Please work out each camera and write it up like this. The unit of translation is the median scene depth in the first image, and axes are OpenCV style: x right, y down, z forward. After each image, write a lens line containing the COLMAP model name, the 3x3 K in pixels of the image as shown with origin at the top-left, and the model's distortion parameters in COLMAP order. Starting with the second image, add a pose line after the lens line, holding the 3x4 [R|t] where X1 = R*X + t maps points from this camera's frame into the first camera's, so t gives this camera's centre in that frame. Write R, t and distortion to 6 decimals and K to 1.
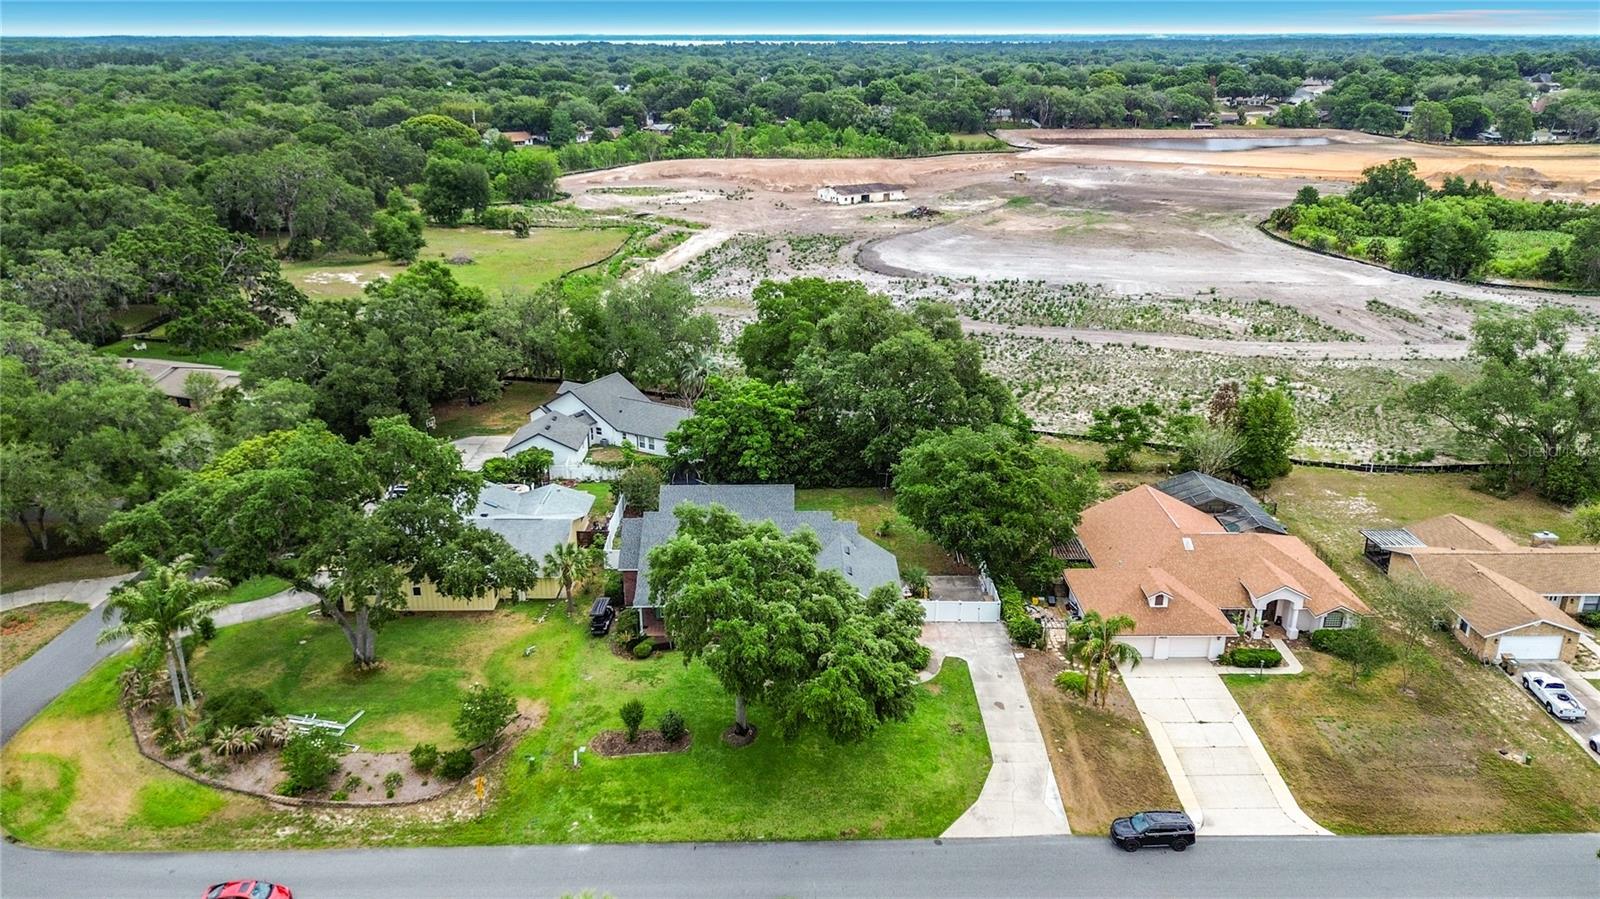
lens RADIAL K [[1161.8, 0, 798.6], [0, 1161.8, 450.6], [0, 0, 1]] dist [0.040442, -0.056279]
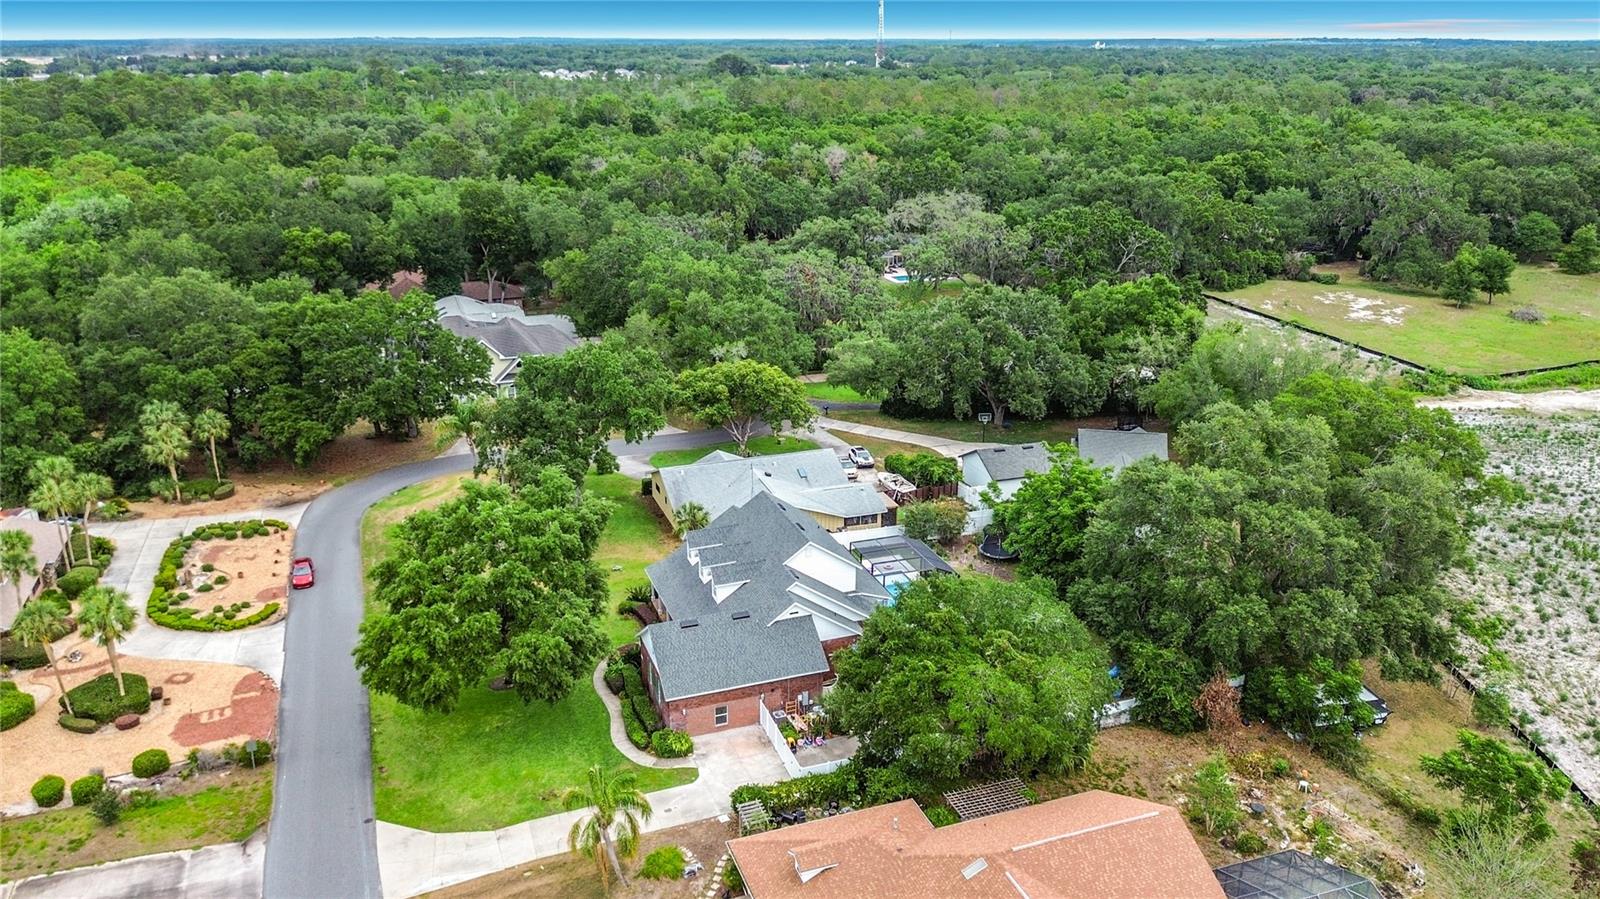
lens RADIAL K [[1161.8, 0, 801.0], [0, 1161.8, 453.1], [0, 0, 1]] dist [0.040442, -0.056279]
pose [[0.336032, 0.316189, -0.887191, 0.302286], [-0.317332, 0.924899, 0.209435, -0.086509], [0.886782, 0.211157, 0.411132, 0.239810]]
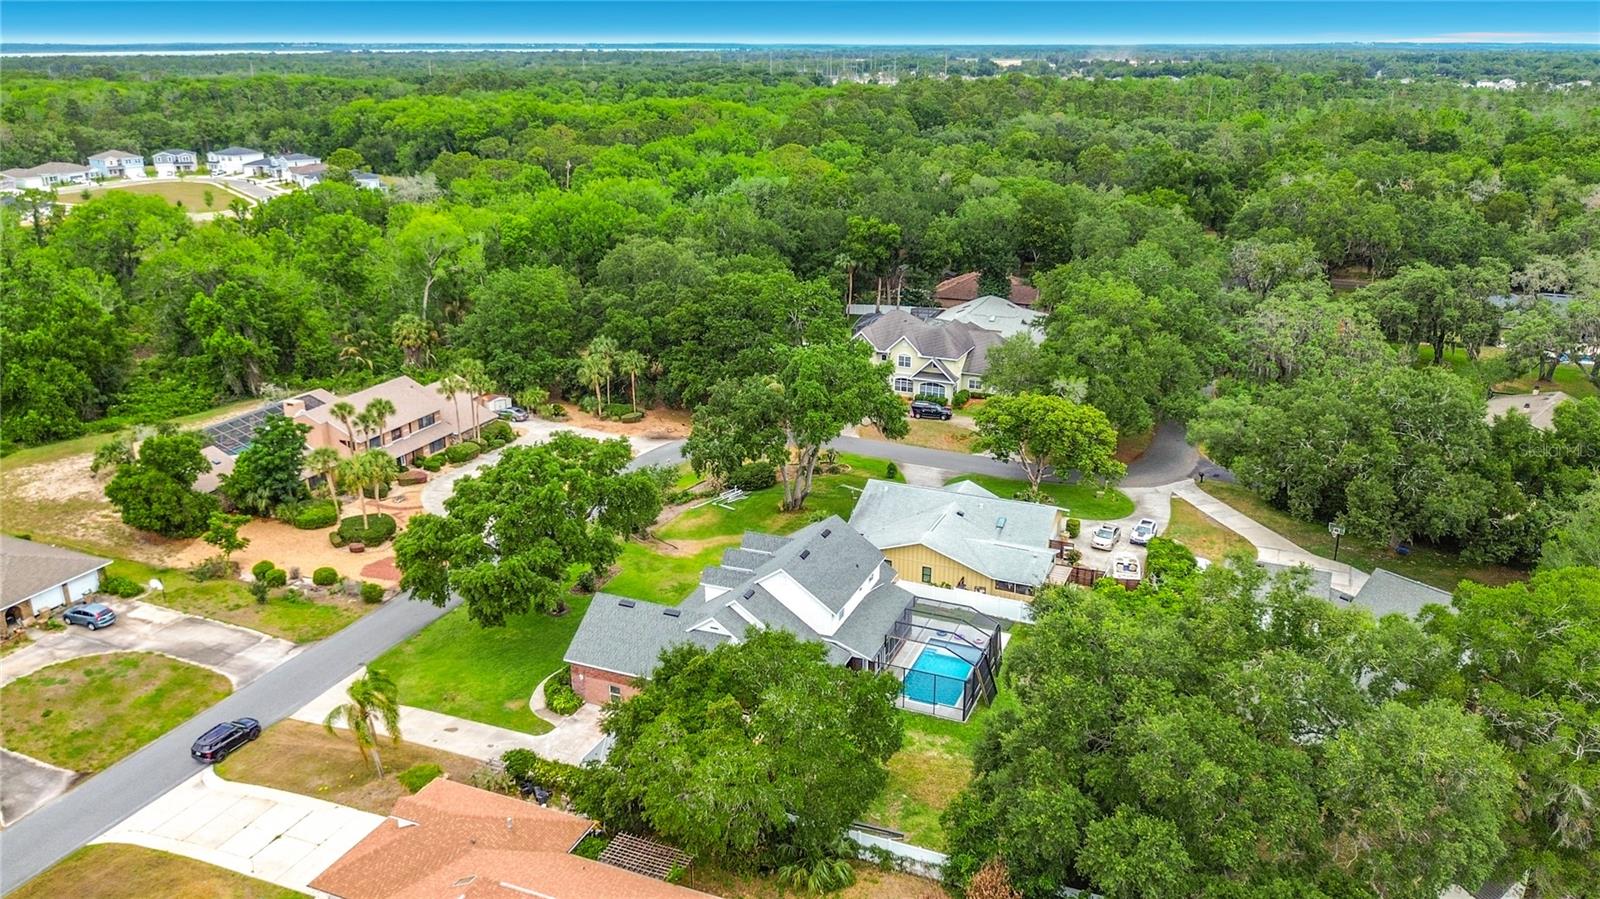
lens RADIAL K [[1161.8, 0, 801.3], [0, 1161.8, 464.2], [0, 0, 1]] dist [0.040442, -0.056279]
pose [[-0.392354, 0.312447, -0.865121, 0.281862], [-0.308501, 0.841361, 0.443779, -0.170839], [0.866536, 0.441009, -0.233721, 0.472160]]
